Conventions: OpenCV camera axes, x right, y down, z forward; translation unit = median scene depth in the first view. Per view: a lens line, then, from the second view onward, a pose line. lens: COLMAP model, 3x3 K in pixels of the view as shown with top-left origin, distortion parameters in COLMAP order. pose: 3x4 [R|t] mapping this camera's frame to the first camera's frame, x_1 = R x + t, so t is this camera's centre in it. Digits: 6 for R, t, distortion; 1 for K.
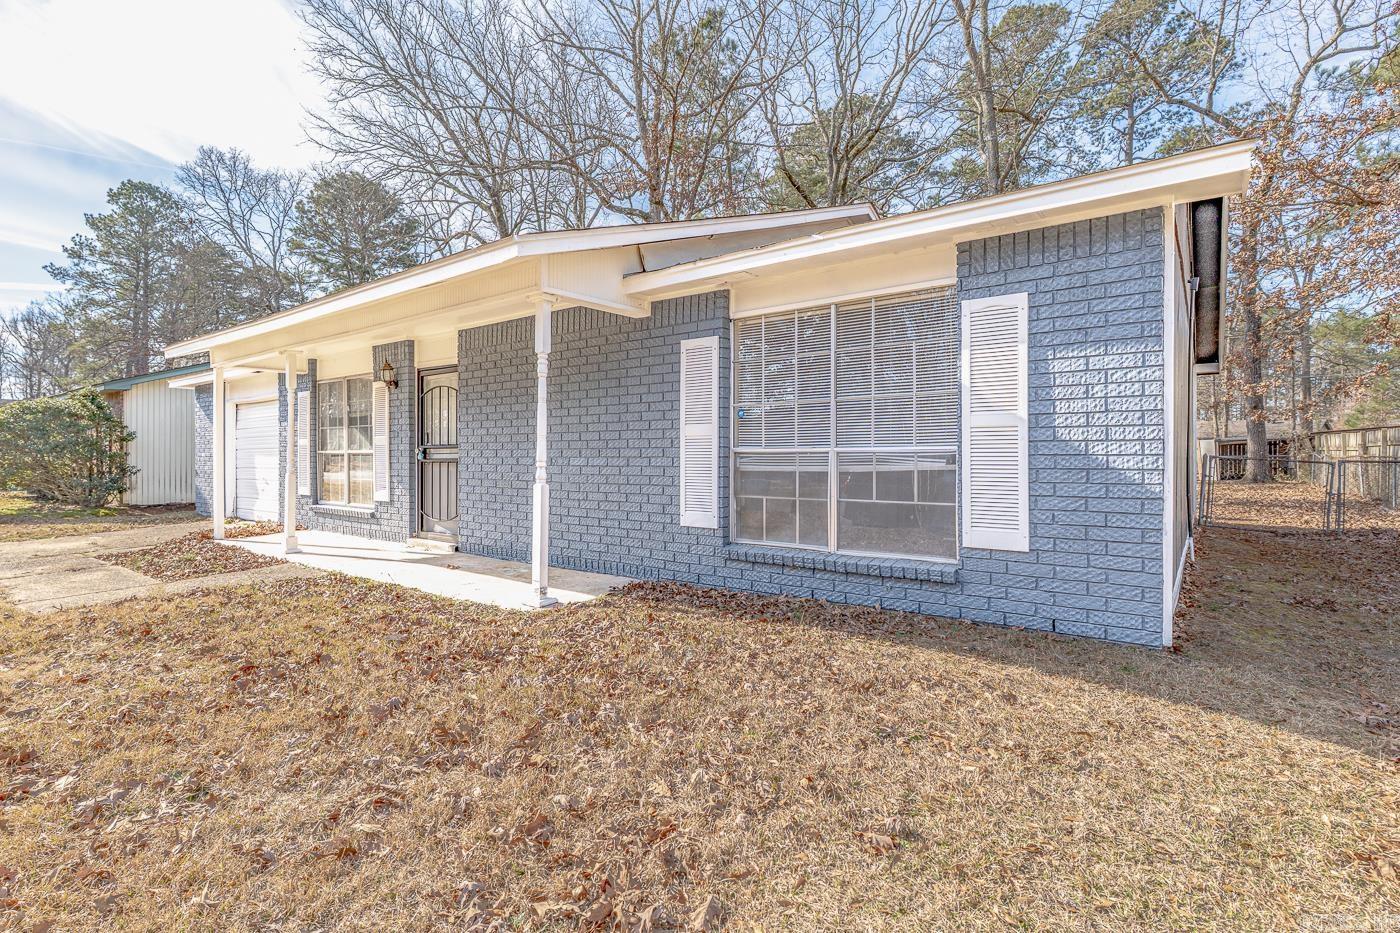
lens RADIAL K [[671.7, 0, 706.1], [0, 671.7, 449.2], [0, 0, 1]] dist [0.002200, 0.000337]
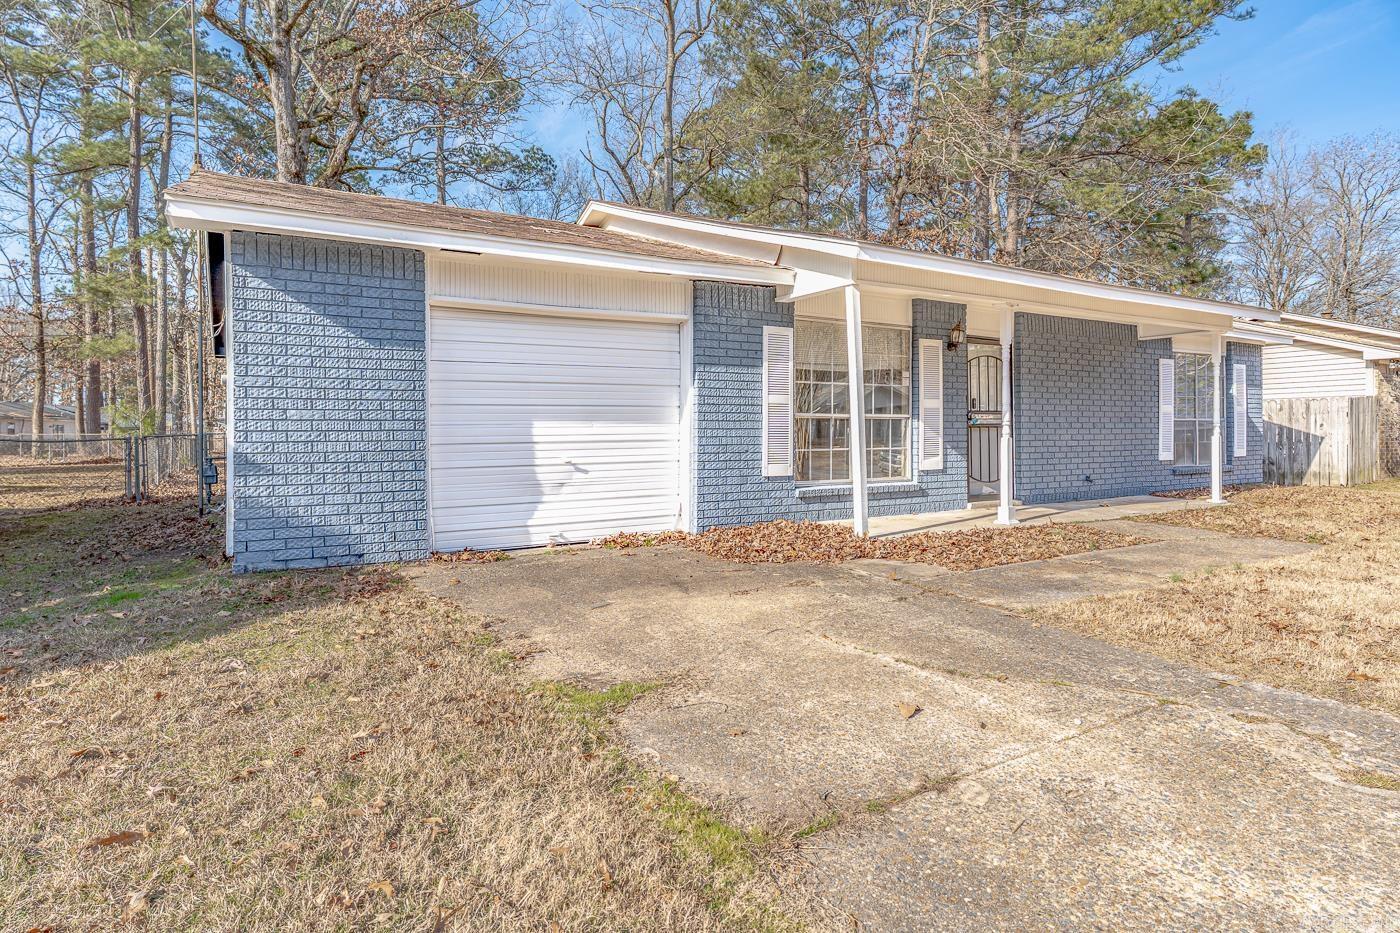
lens RADIAL K [[793.6, 0, 692.7], [0, 793.6, 435.3], [0, 0, 1]] dist [-0.003646, -0.000285]
pose [[0.364661, -0.012887, 0.931051, -1.747354], [-0.011853, 0.999759, 0.018481, 0.014657], [-0.931065, -0.017775, 0.364420, 0.984018]]
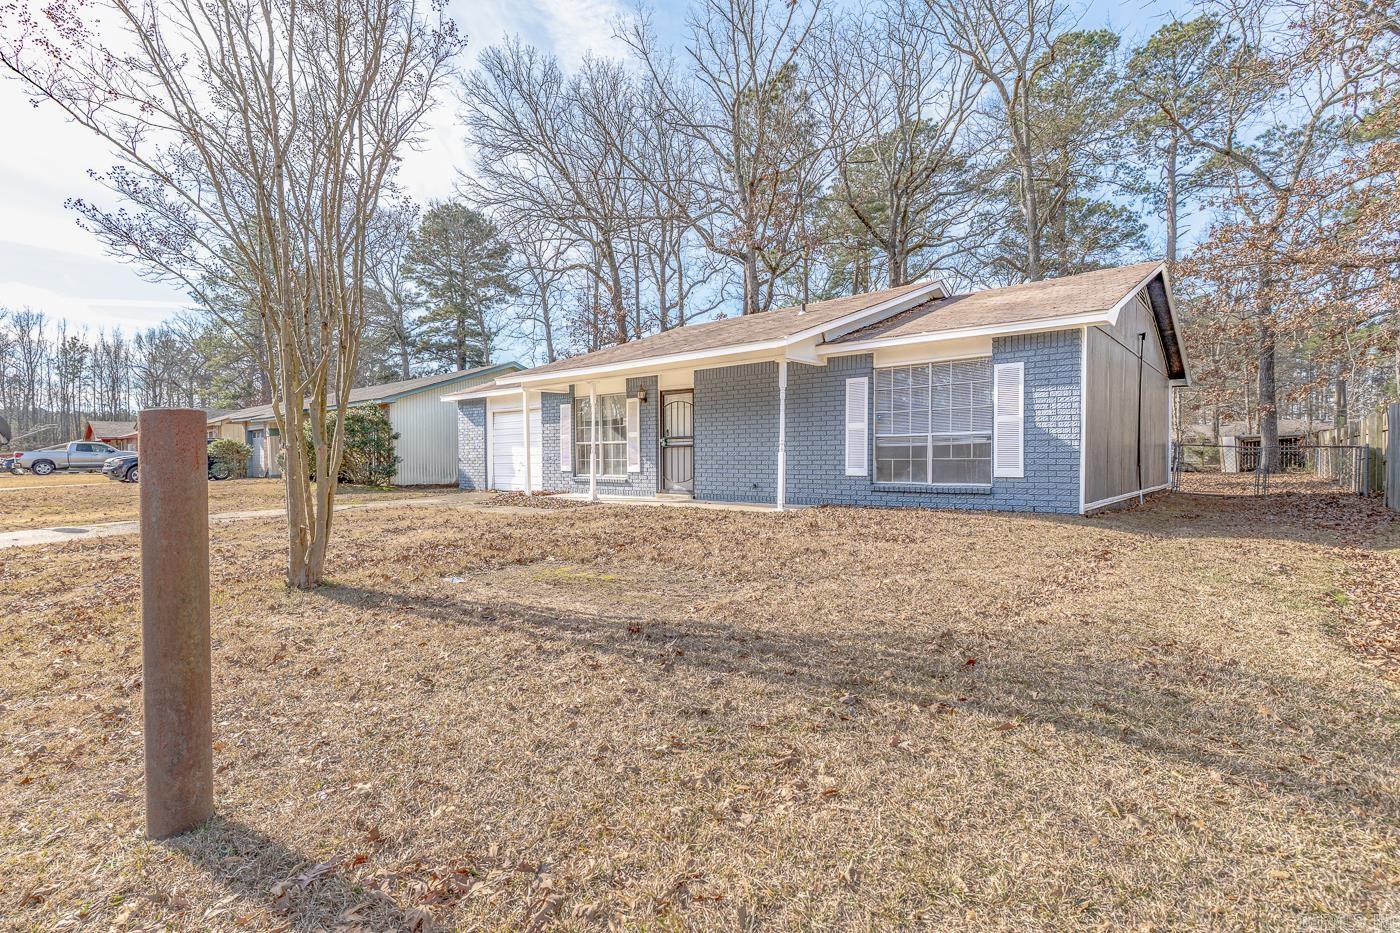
lens RADIAL K [[678.0, 0, 700.0], [0, 678.0, 466.5], [0, 0, 1]] dist [0.001672, 0.000836]
pose [[0.997539, -0.001978, -0.070090, -0.224318], [0.003420, 0.999785, 0.020466, 0.033259], [0.070035, -0.020656, 0.997331, -0.681107]]
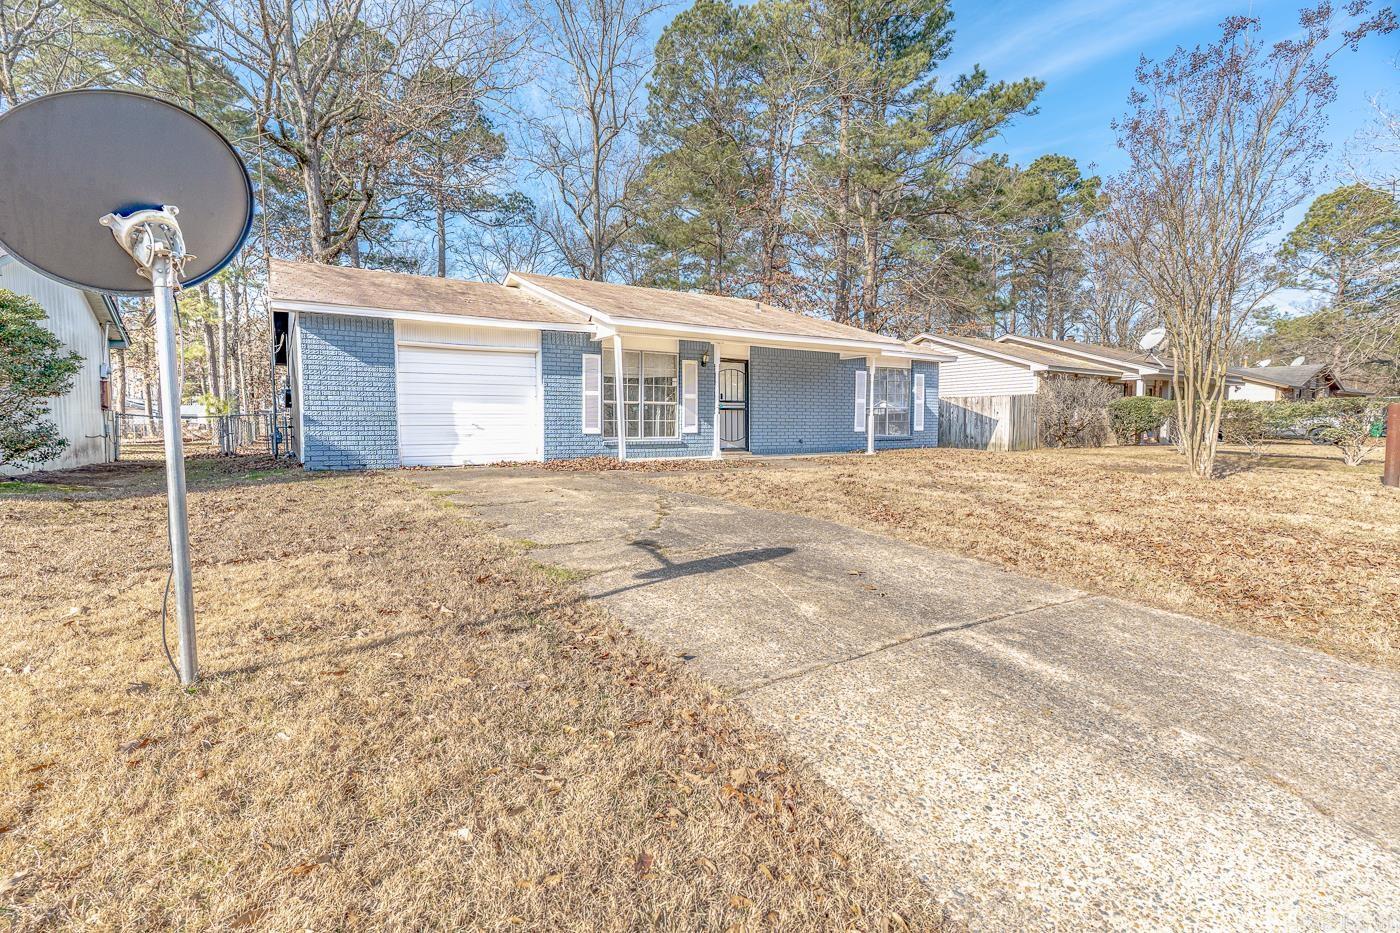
lens RADIAL K [[680.7, 0, 700.0], [0, 680.7, 466.5], [0, 0, 1]] dist [0.003948, 0.000117]
pose [[0.330010, -0.065212, 0.941722, -2.239980], [-0.015875, 0.997086, 0.074609, 0.036443], [-0.943844, -0.039571, 0.328014, 0.454886]]
